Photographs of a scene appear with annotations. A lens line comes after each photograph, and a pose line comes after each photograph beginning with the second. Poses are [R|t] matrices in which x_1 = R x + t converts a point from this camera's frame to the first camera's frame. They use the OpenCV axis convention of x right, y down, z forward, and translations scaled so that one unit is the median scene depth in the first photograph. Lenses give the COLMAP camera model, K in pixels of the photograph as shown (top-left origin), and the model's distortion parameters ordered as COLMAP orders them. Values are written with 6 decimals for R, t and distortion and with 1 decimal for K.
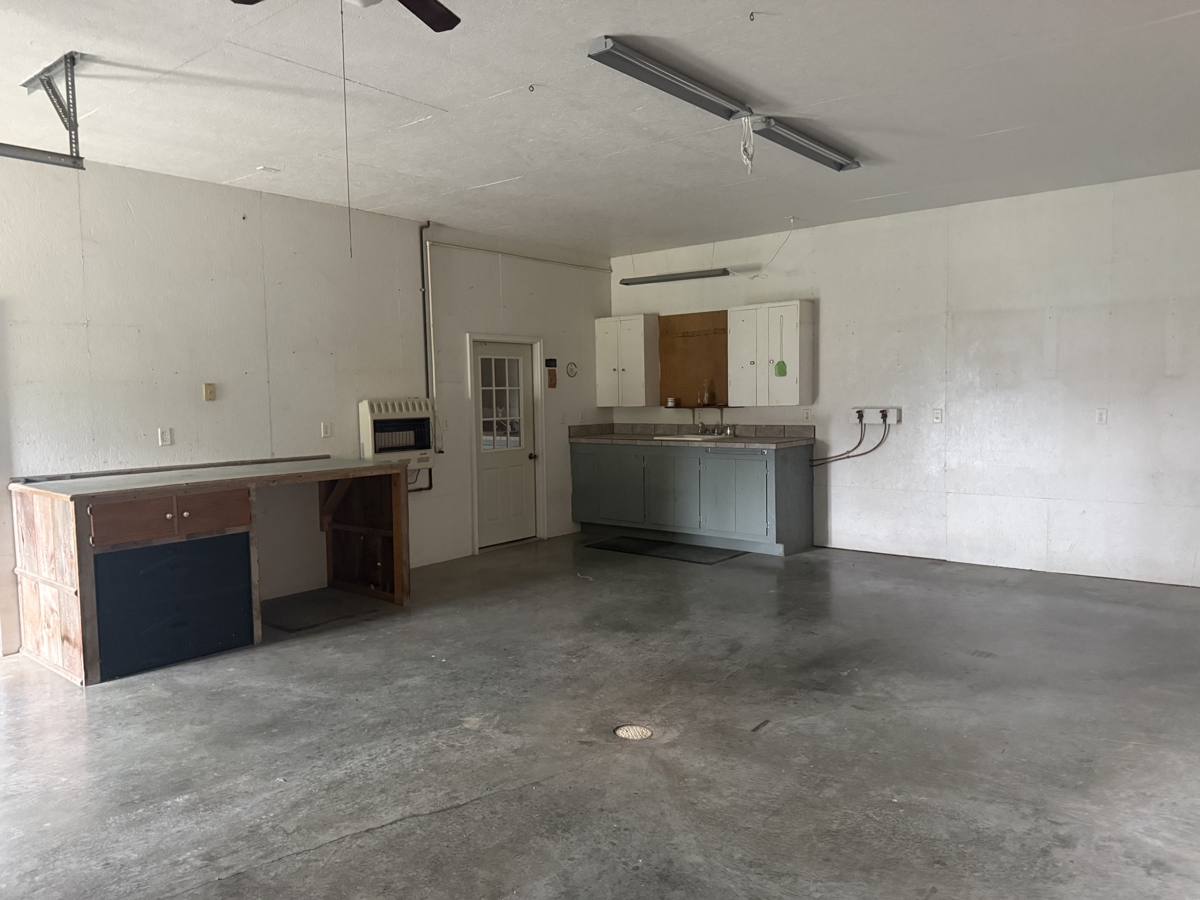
lens RADIAL K [[847.8, 0, 596.2], [0, 847.8, 451.5], [0, 0, 1]] dist [0.033869, -0.039498]
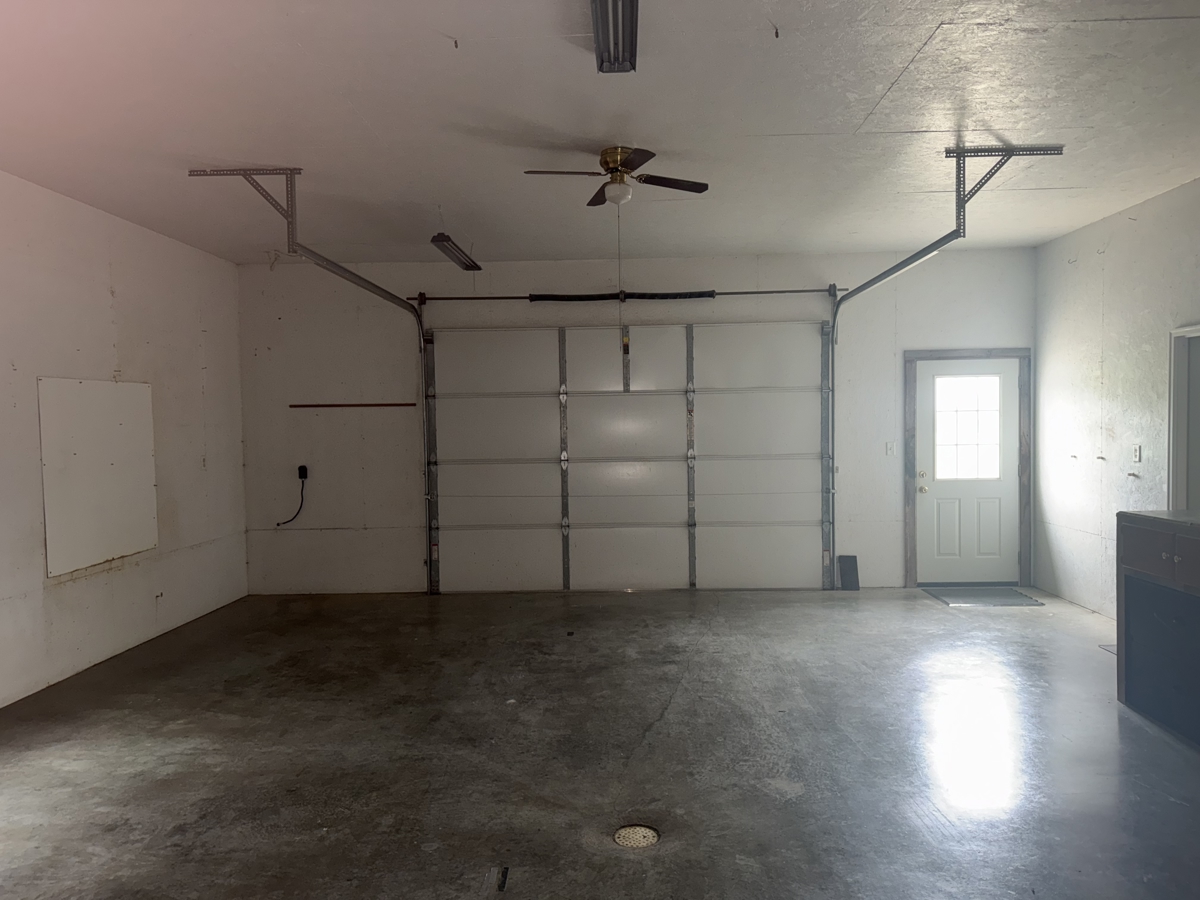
lens RADIAL K [[847.1, 0, 592.9], [0, 847.1, 463.0], [0, 0, 1]] dist [0.029200, -0.029828]
pose [[-0.795264, 0.062252, -0.603059, 0.496808], [-0.010142, 0.993209, 0.115901, -0.114493], [0.606178, 0.098288, -0.789232, 1.422274]]
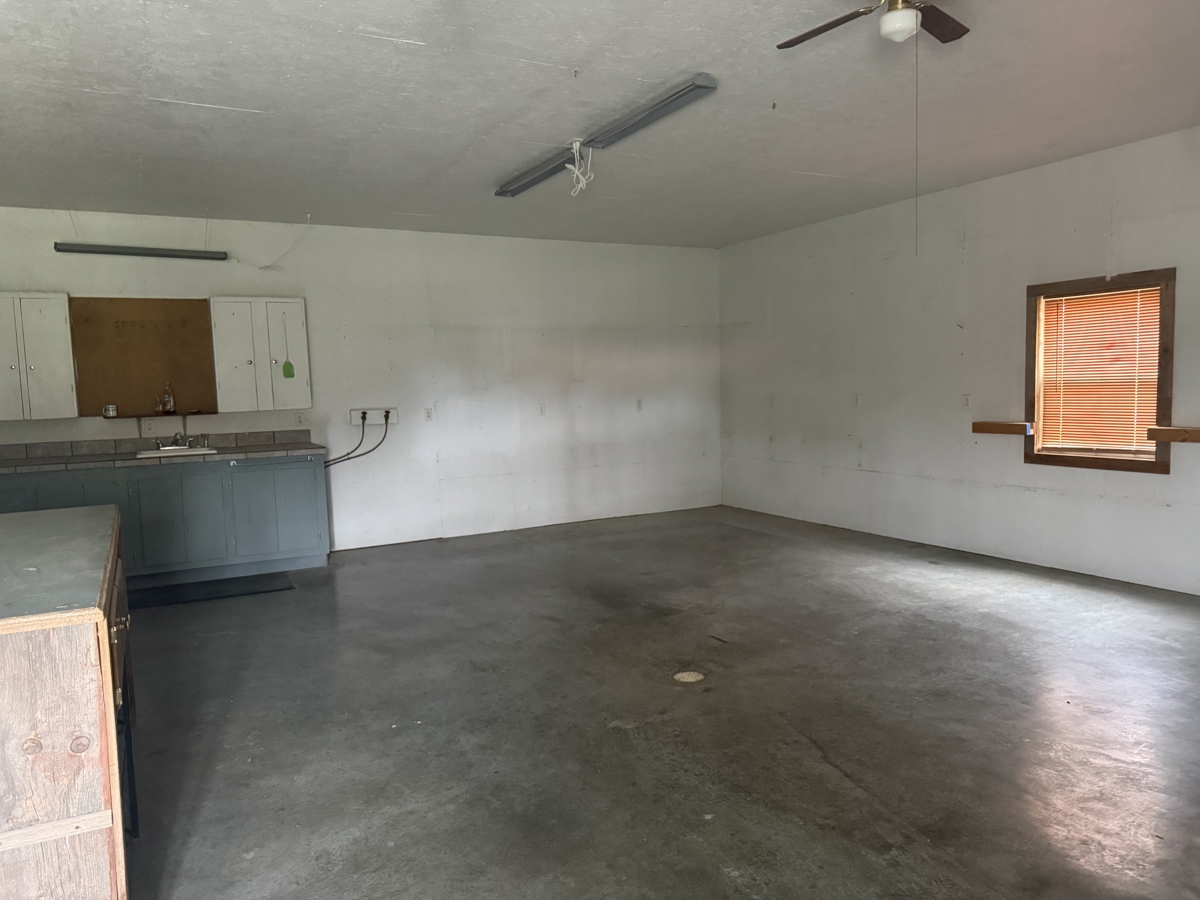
lens RADIAL K [[856.6, 0, 600.0], [0, 856.6, 450.0], [0, 0, 1]] dist [0.041828, -0.039924]
pose [[0.379023, -0.065700, 0.923052, -0.938695], [0.086847, 0.995599, 0.035202, -0.023335], [-0.921303, 0.066822, 0.383061, 0.576741]]
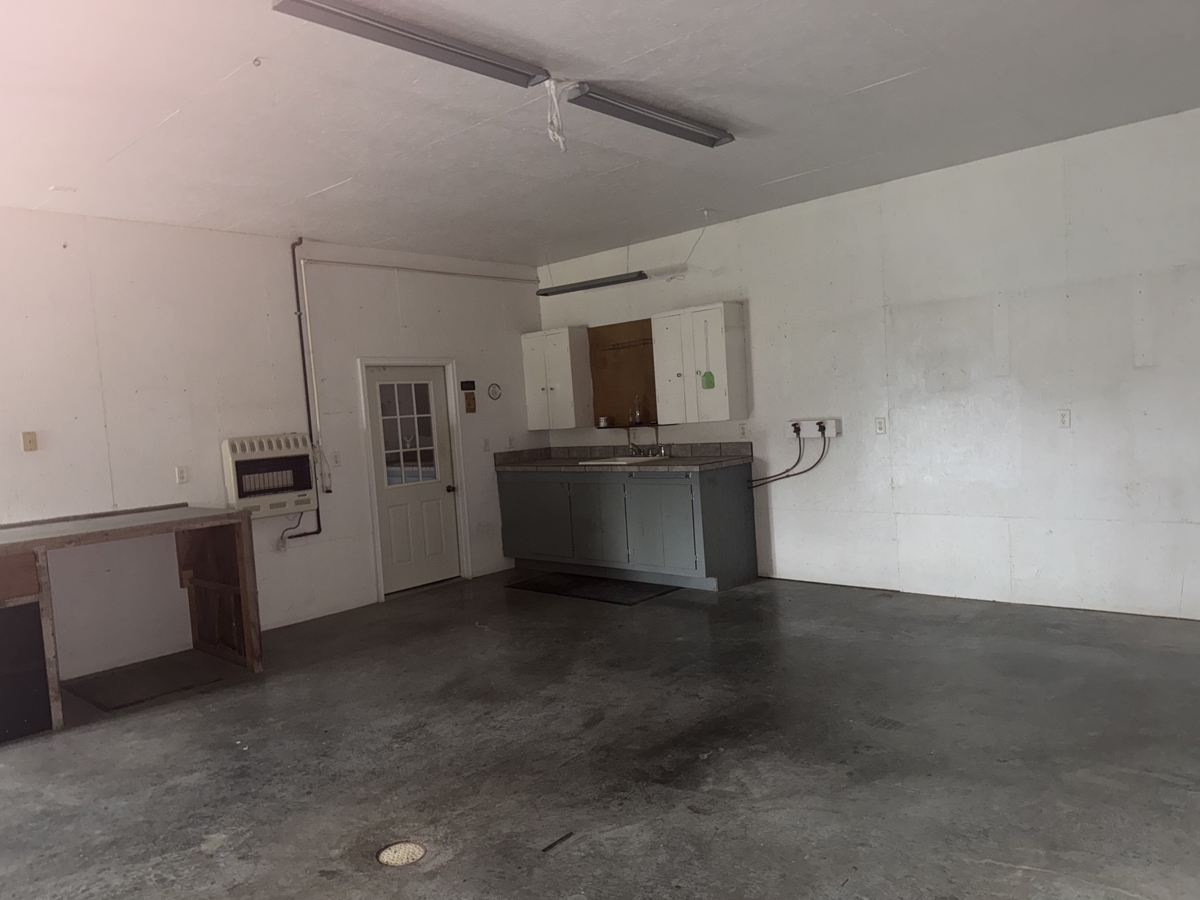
lens RADIAL K [[847.1, 0, 592.9], [0, 847.1, 463.0], [0, 0, 1]] dist [0.029200, -0.029828]
pose [[0.997205, -0.045541, -0.059231, 0.256223], [0.045361, 0.998961, -0.004381, -0.021607], [0.059369, 0.001682, 0.998235, 0.188866]]
